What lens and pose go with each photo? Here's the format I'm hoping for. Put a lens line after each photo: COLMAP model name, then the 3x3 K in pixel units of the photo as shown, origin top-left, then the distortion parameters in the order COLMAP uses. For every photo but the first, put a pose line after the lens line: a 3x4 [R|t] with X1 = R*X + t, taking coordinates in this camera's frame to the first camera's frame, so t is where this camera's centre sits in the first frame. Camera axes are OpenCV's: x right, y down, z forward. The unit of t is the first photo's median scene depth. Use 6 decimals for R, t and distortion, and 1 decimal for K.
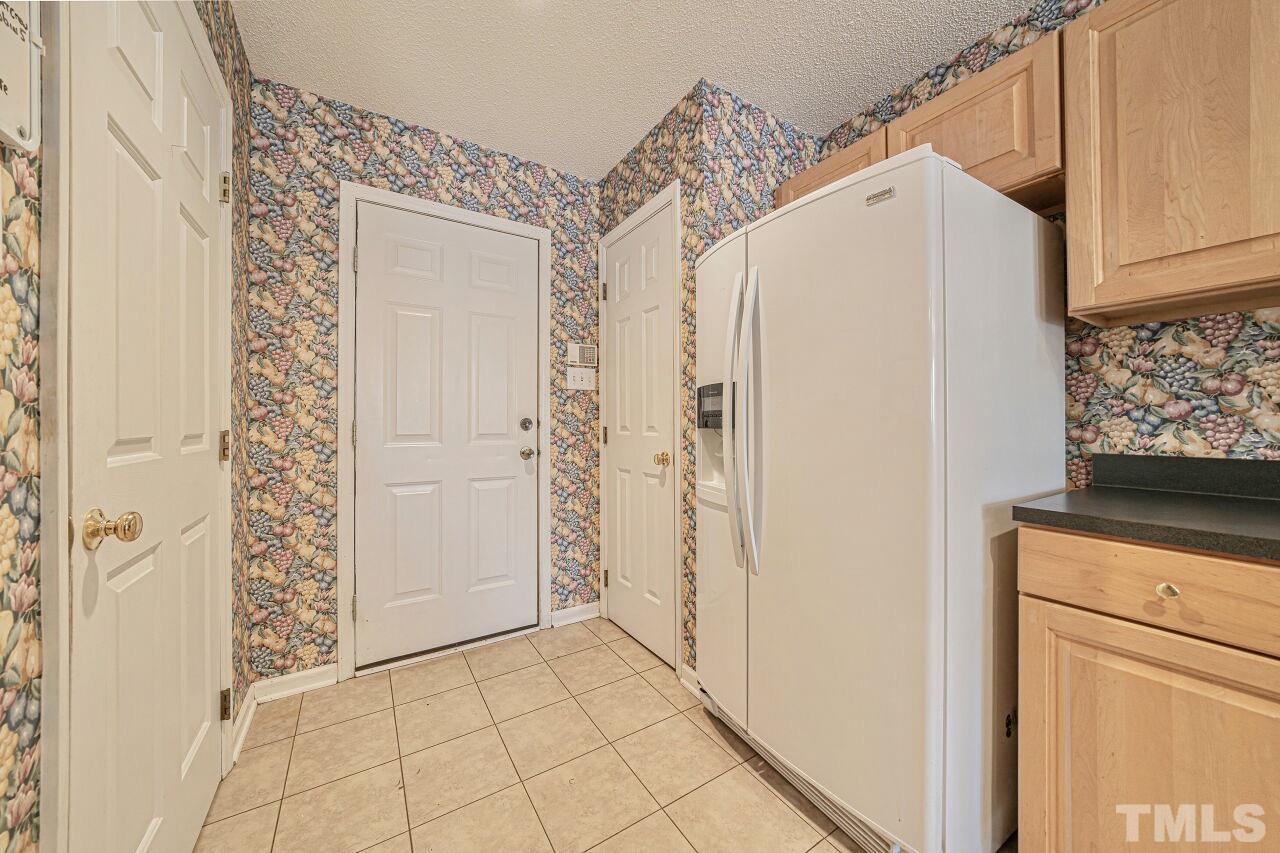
lens RADIAL K [[444.4, 0, 640.7], [0, 444.4, 426.5], [0, 0, 1]] dist [-0.014653, 0.002862]
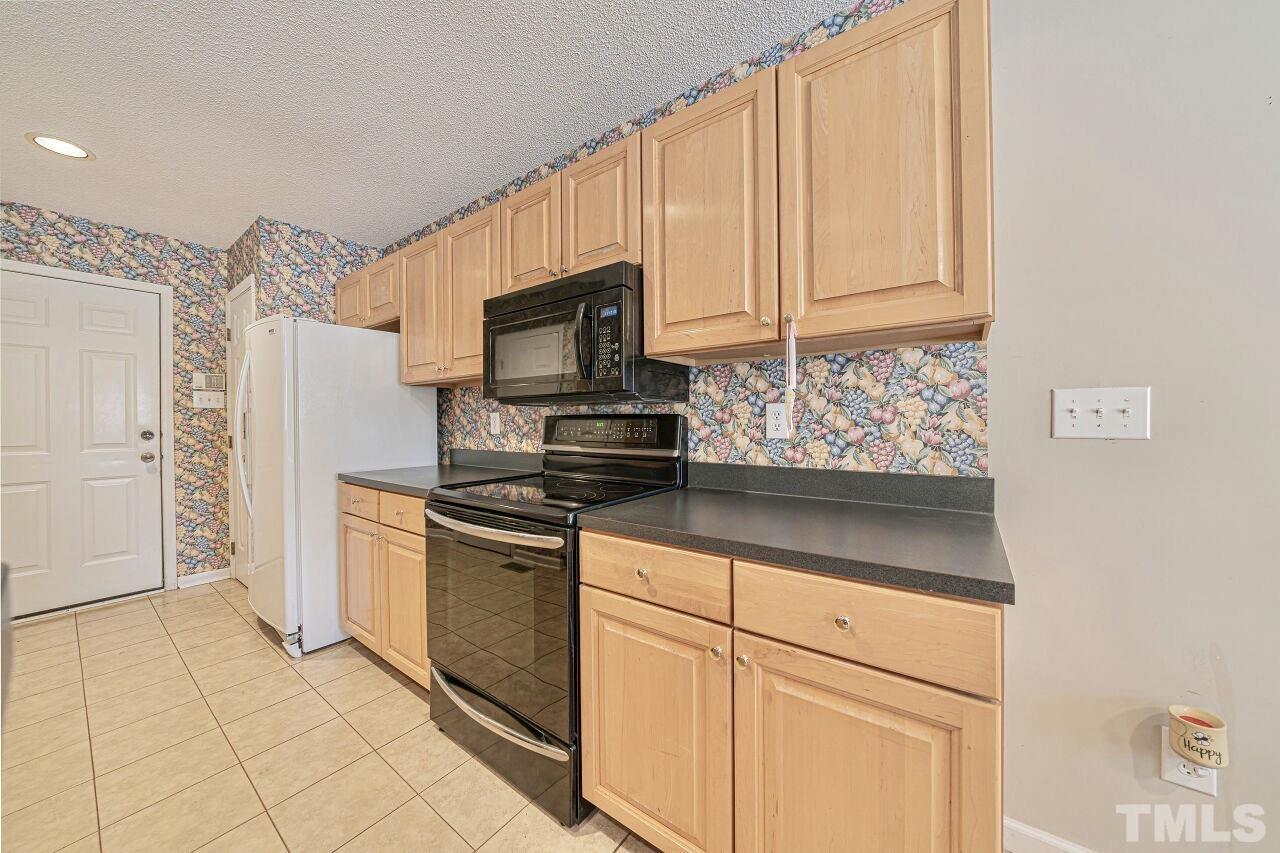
lens RADIAL K [[444.4, 0, 634.3], [0, 444.4, 428.7], [0, 0, 1]] dist [-0.014653, 0.002862]
pose [[0.935842, -0.009153, 0.352301, 0.614815], [0.006797, 0.999946, 0.007923, -0.024167], [-0.352355, -0.005020, 0.935853, -0.696925]]
